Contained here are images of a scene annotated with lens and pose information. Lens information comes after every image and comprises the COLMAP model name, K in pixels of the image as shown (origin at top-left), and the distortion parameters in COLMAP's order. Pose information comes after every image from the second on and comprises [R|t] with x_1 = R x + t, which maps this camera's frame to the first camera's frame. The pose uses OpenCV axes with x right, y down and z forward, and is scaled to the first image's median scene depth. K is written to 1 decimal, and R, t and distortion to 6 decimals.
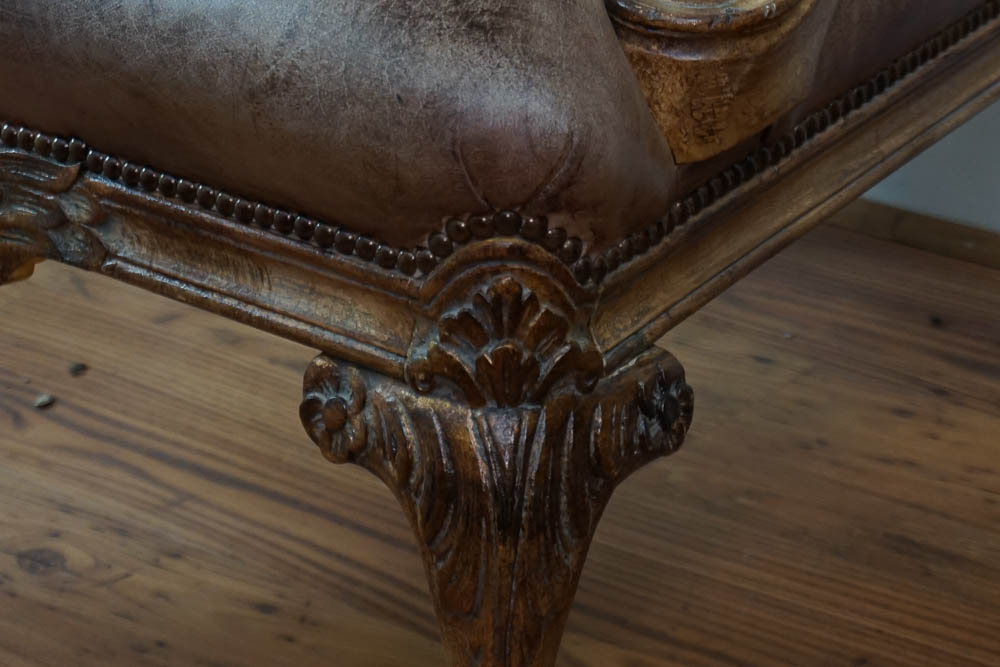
lens RADIAL K [[3019.2, 0, 502.0], [0, 3019.2, 334.5], [0, 0, 1]] dist [0.057629, 0.000000]
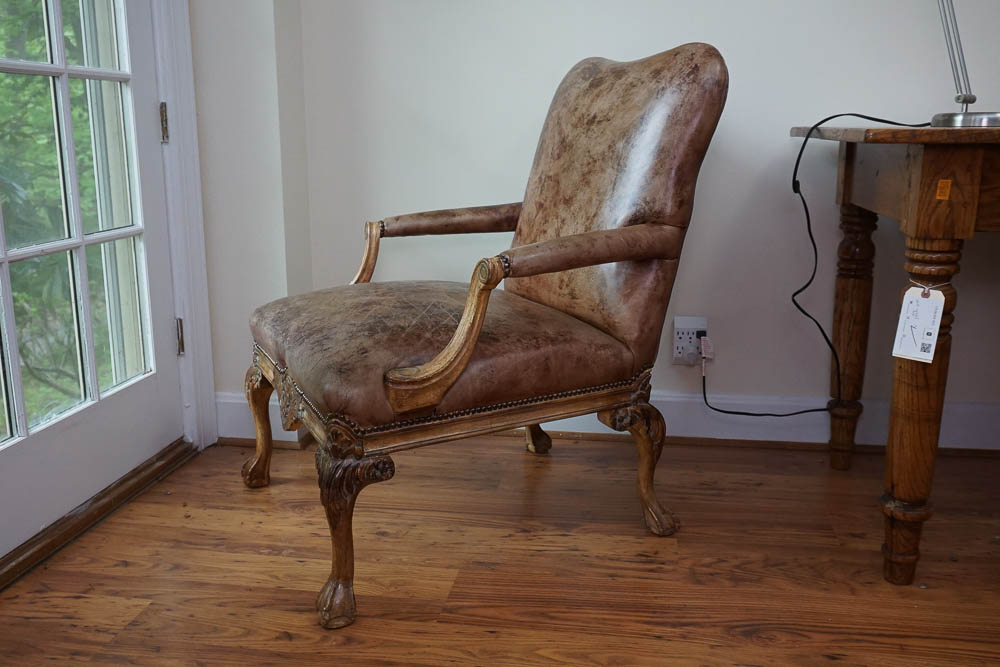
lens RADIAL K [[931.9, 0, 499.3], [0, 931.9, 333.0], [0, 0, 1]] dist [-0.009312, 0.000000]
pose [[0.904837, 0.106752, -0.412158, 0.729992], [-0.186908, 0.969383, -0.159252, 0.017353], [0.382539, 0.221133, 0.897087, -0.149015]]
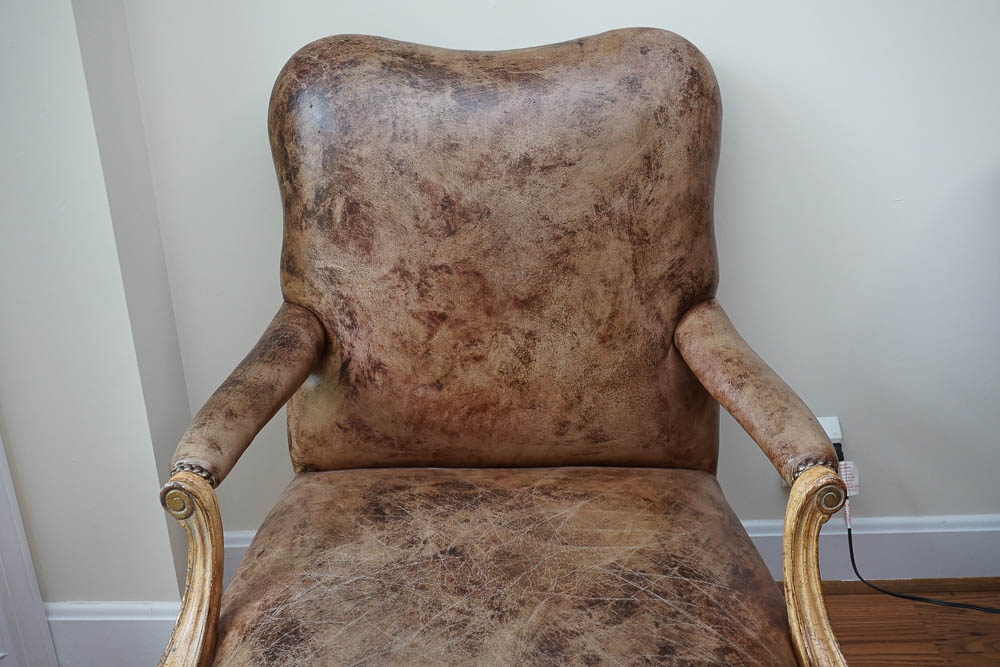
lens RADIAL K [[1081.6, 0, 501.7], [0, 1081.6, 332.6], [0, 0, 1]] dist [0.008870, 0.000000]
pose [[0.774755, -0.263786, 0.574605, -0.611443], [0.267238, 0.960262, 0.080507, -0.581394], [-0.573008, 0.091183, 0.814462, 0.394357]]
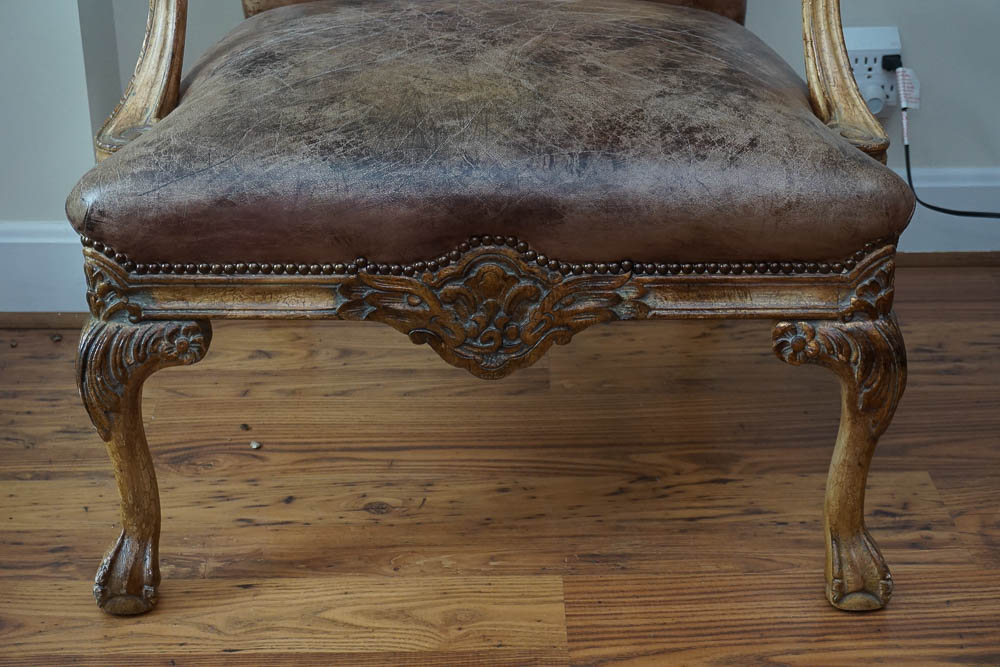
lens RADIAL K [[1637.6, 0, 498.6], [0, 1637.6, 333.7], [0, 0, 1]] dist [0.011015, 0.000000]
pose [[0.770910, -0.254554, 0.583866, -0.967874], [0.254693, 0.963390, 0.083735, -0.145195], [-0.583806, 0.084154, 0.807520, 0.132777]]
